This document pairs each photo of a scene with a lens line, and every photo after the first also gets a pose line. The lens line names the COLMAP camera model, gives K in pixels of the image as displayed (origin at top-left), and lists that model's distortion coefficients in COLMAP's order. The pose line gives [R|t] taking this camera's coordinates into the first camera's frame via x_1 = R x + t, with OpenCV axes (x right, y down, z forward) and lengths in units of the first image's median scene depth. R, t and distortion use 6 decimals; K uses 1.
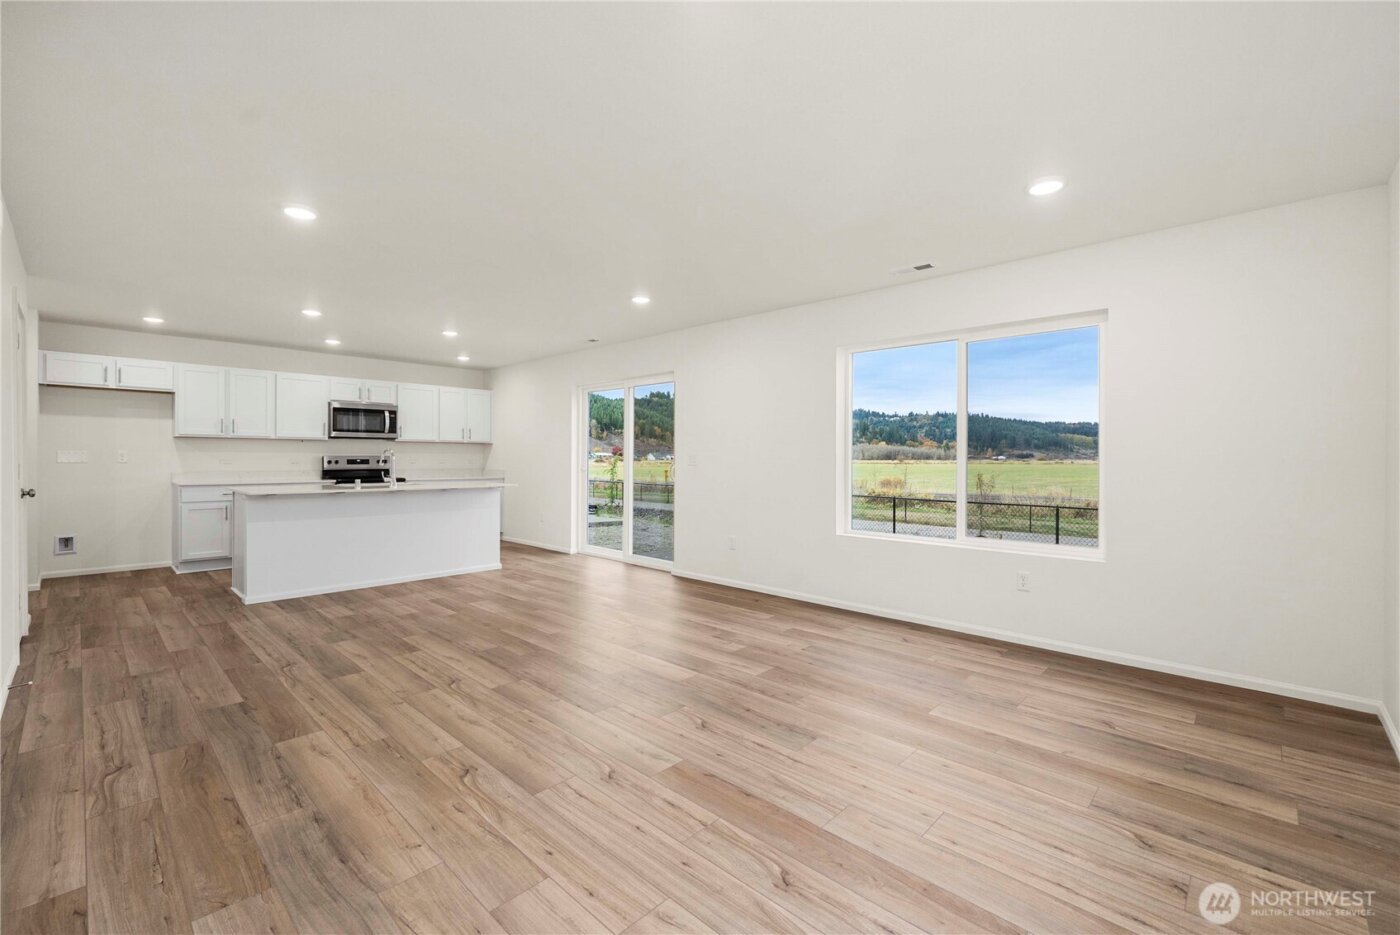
lens RADIAL K [[588.3, 0, 700.0], [0, 588.3, 467.5], [0, 0, 1]] dist [-0.002080, -0.000423]
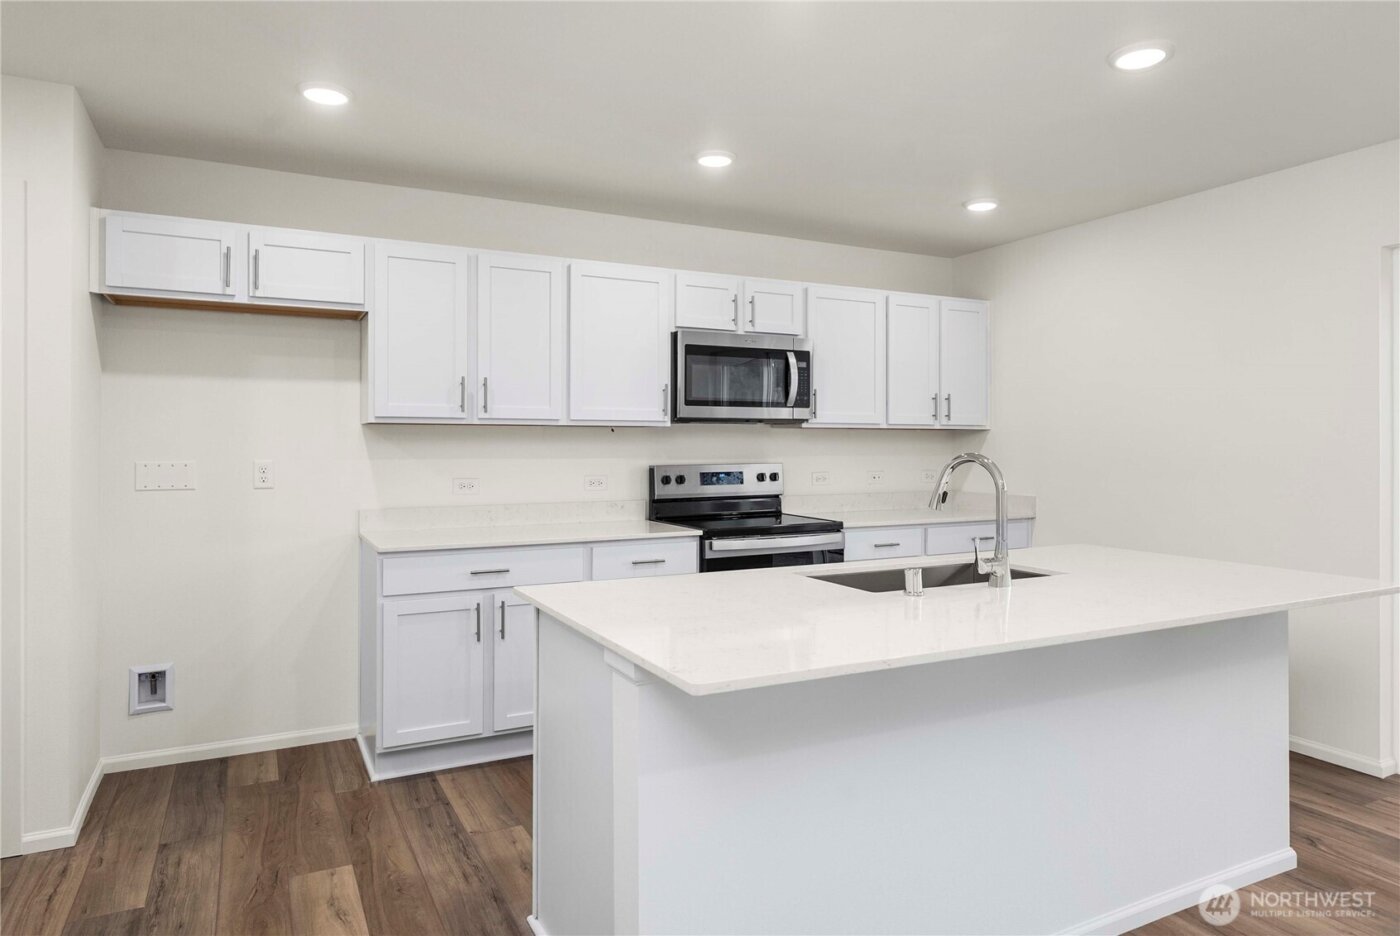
lens RADIAL K [[857.2, 0, 699.9], [0, 857.2, 447.6], [0, 0, 1]] dist [-0.000835, 0.001576]
pose [[0.943392, -0.003805, -0.331657, -0.394406], [-0.000823, 0.999904, -0.013815, -0.022834], [0.331678, 0.013306, 0.943299, 0.424848]]
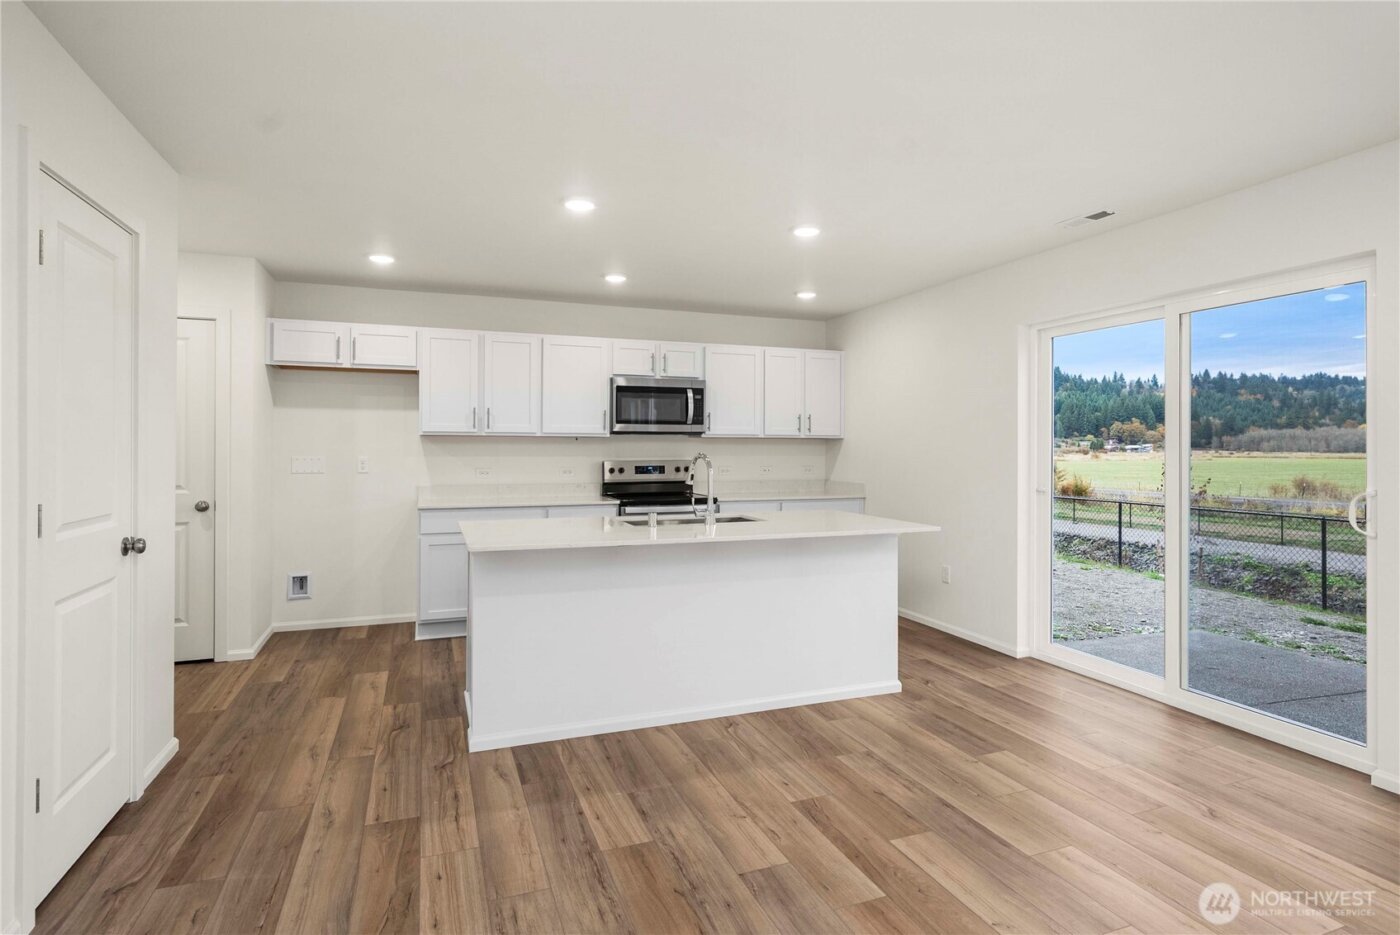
lens RADIAL K [[715.8, 0, 704.2], [0, 715.8, 448.4], [0, 0, 1]] dist [-0.000741, -0.000044]
pose [[0.901460, -0.003200, -0.432850, -0.187205], [-0.004733, 0.999840, -0.017248, -0.019854], [0.432836, 0.017597, 0.901301, 0.316239]]
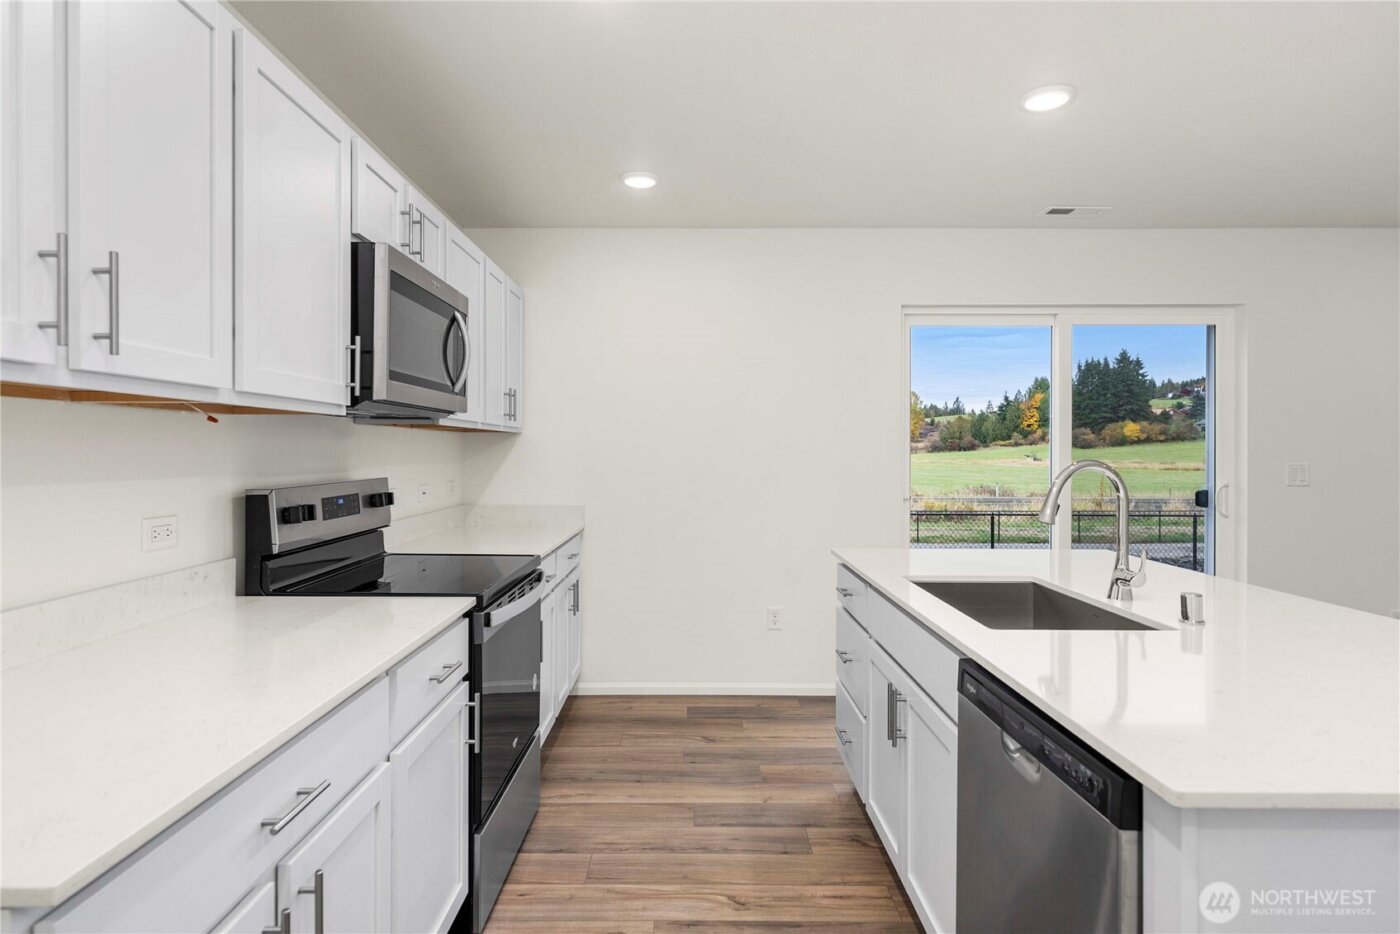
lens RADIAL K [[777.6, 0, 697.3], [0, 777.6, 453.1], [0, 0, 1]] dist [-0.000546, -0.000068]
pose [[0.732297, -0.002447, 0.680981, -0.693227], [0.010088, 0.999923, -0.007256, -0.027839], [-0.680910, 0.012184, 0.732265, 0.657545]]
